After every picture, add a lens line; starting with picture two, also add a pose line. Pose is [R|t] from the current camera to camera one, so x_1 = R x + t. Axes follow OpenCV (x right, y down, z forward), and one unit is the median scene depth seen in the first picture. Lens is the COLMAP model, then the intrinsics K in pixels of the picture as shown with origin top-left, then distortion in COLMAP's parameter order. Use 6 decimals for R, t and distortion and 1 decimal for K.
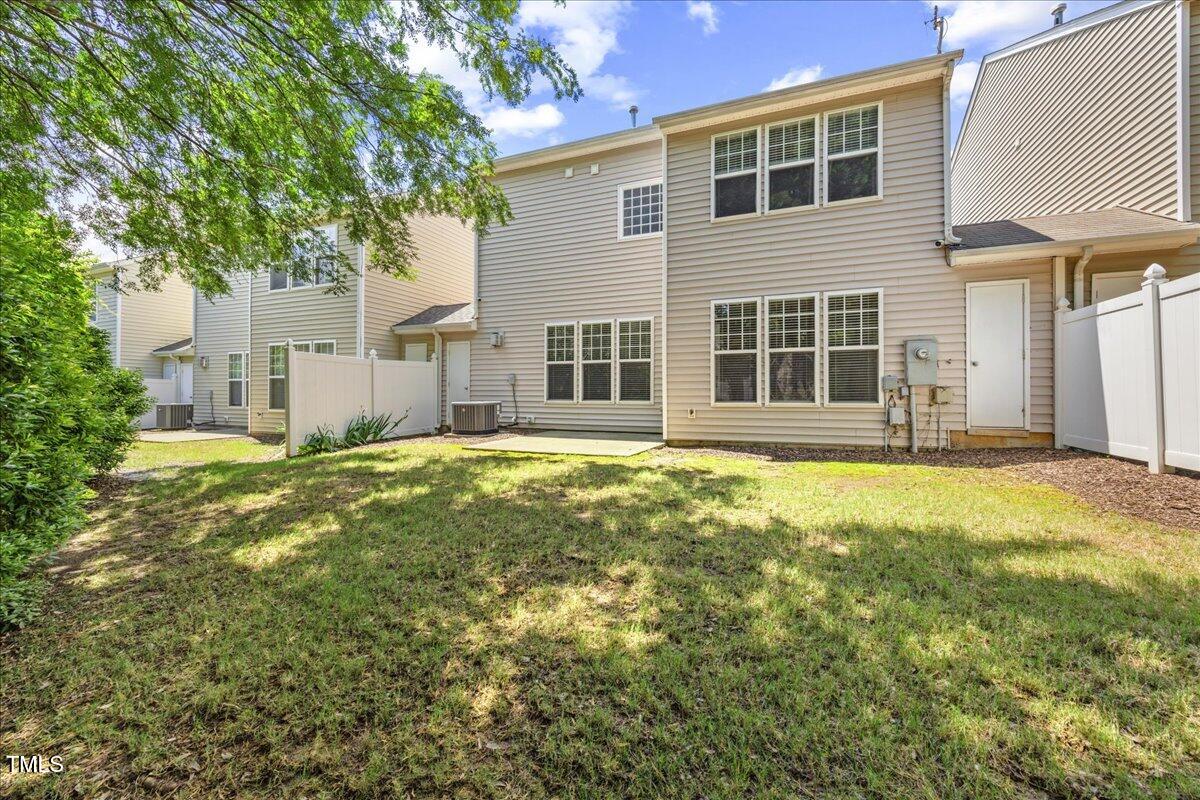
lens RADIAL K [[459.0, 0, 606.8], [0, 459.0, 396.5], [0, 0, 1]] dist [-0.003342, 0.000162]
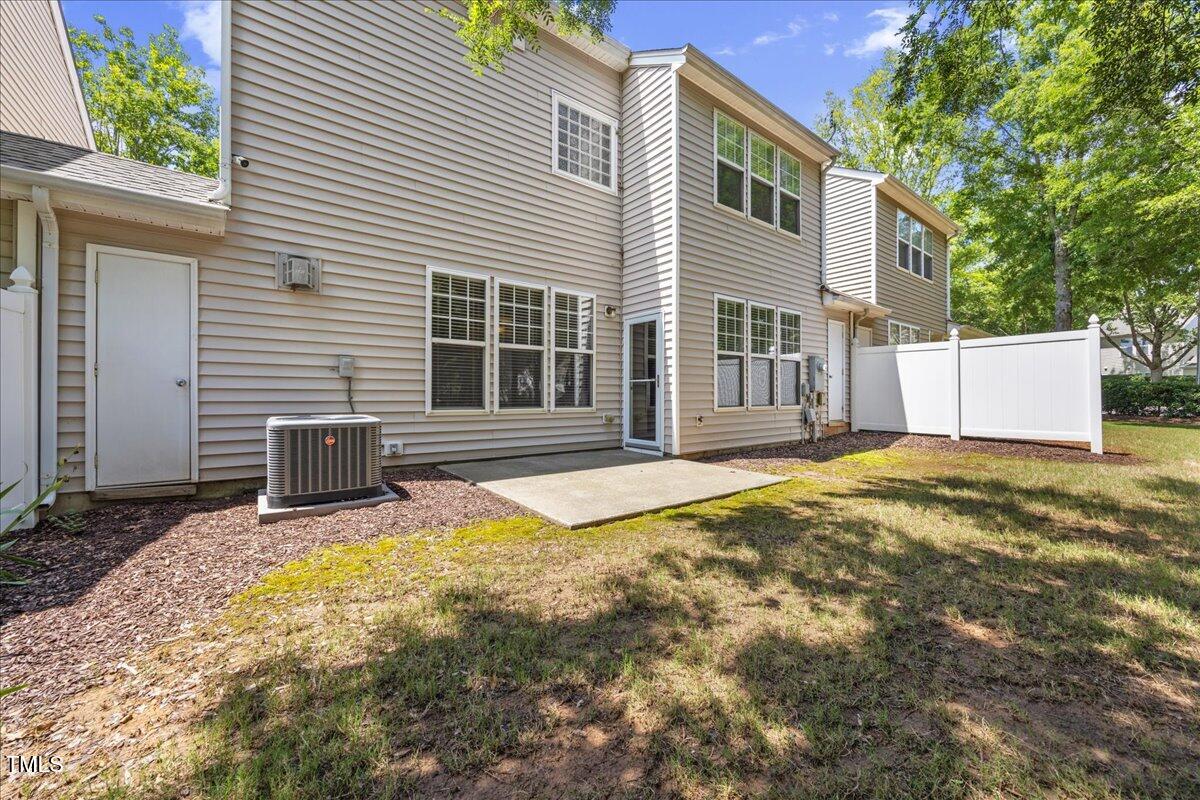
lens RADIAL K [[459.0, 0, 606.8], [0, 459.0, 396.5], [0, 0, 1]] dist [-0.003342, 0.000162]
pose [[0.504419, -0.002855, 0.863455, -0.512218], [0.001592, 0.999996, 0.002376, -0.008575], [-0.863458, 0.000176, 0.504421, 0.578350]]
